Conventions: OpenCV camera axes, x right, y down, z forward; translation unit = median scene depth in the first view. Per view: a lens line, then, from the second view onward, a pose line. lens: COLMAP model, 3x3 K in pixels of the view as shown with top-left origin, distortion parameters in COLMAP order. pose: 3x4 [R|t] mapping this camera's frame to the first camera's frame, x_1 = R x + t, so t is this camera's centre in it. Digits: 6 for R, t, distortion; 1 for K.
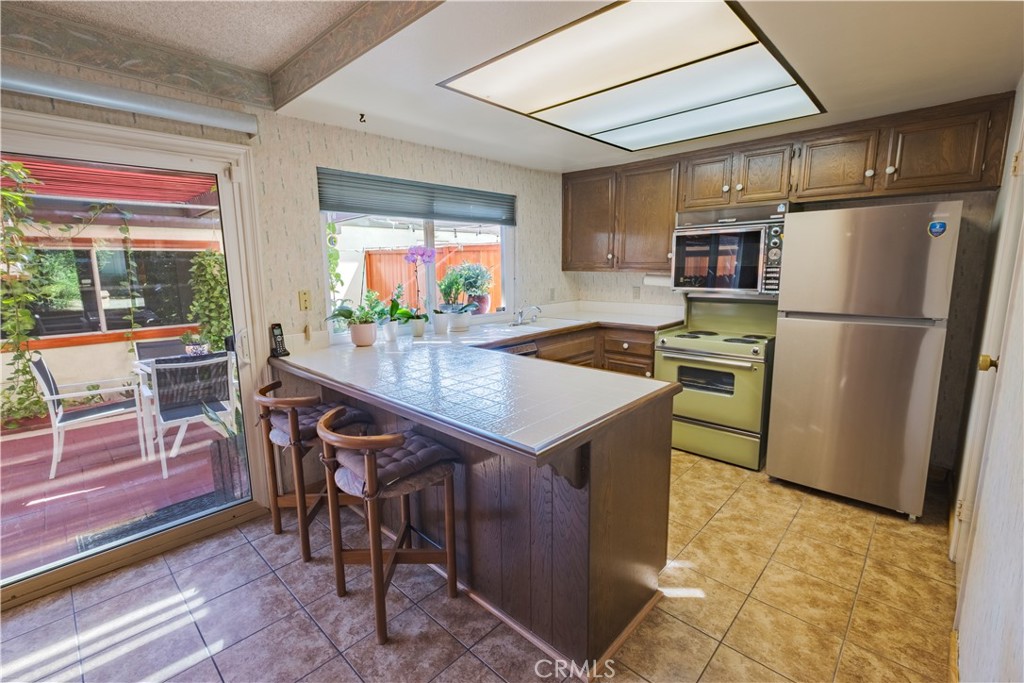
lens RADIAL K [[453.2, 0, 509.2], [0, 453.2, 339.7], [0, 0, 1]] dist [-0.002769, 0.000707]
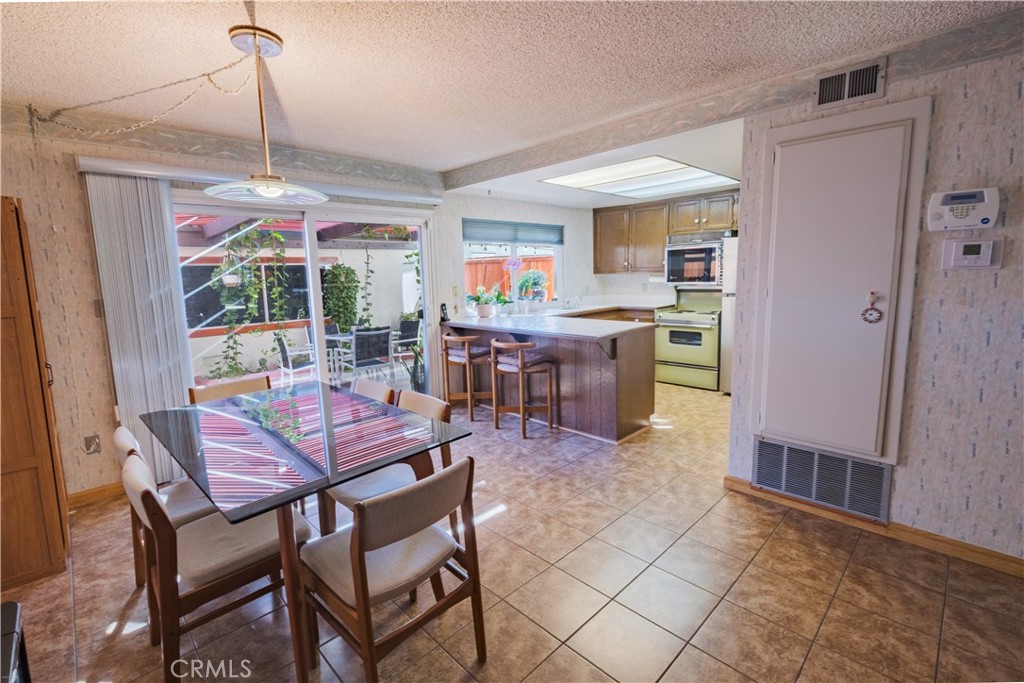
lens RADIAL K [[453.2, 0, 512.8], [0, 453.2, 336.5], [0, 0, 1]] dist [-0.002769, 0.000707]
pose [[0.999308, -0.011965, -0.035214, -0.129675], [0.011141, 0.999662, -0.023507, 0.112503], [0.035483, 0.023099, 0.999103, -0.641817]]
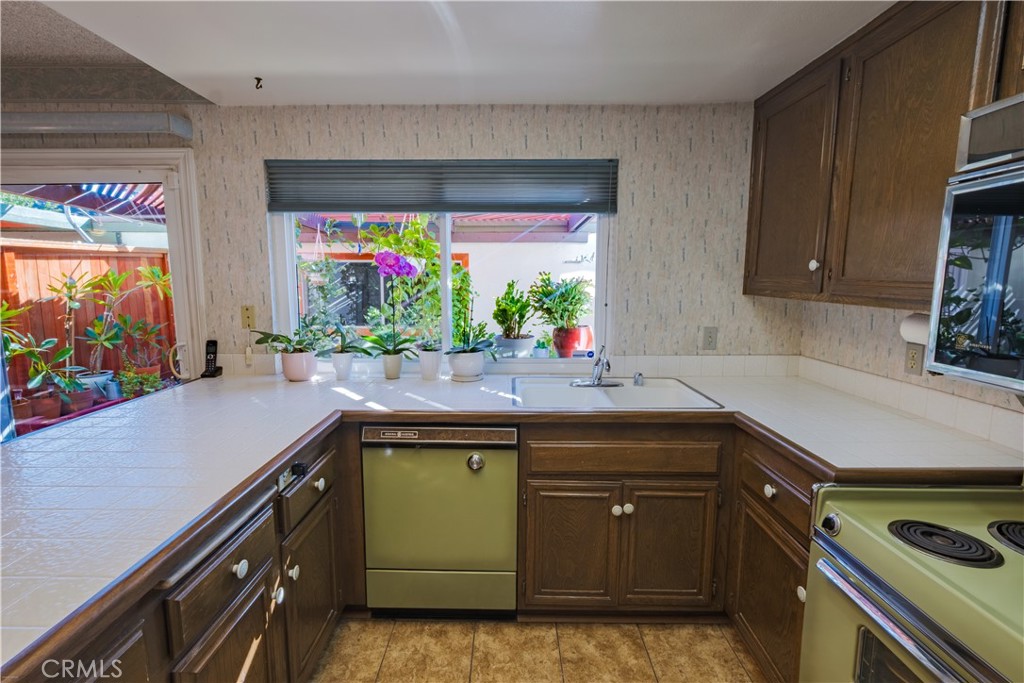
lens RADIAL K [[453.2, 0, 508.3], [0, 453.2, 334.8], [0, 0, 1]] dist [-0.002769, 0.000707]
pose [[0.680475, 0.107762, -0.724804, 0.416897], [-0.131629, 0.991014, 0.023764, -0.112289], [0.720852, 0.079234, 0.688545, 0.618804]]
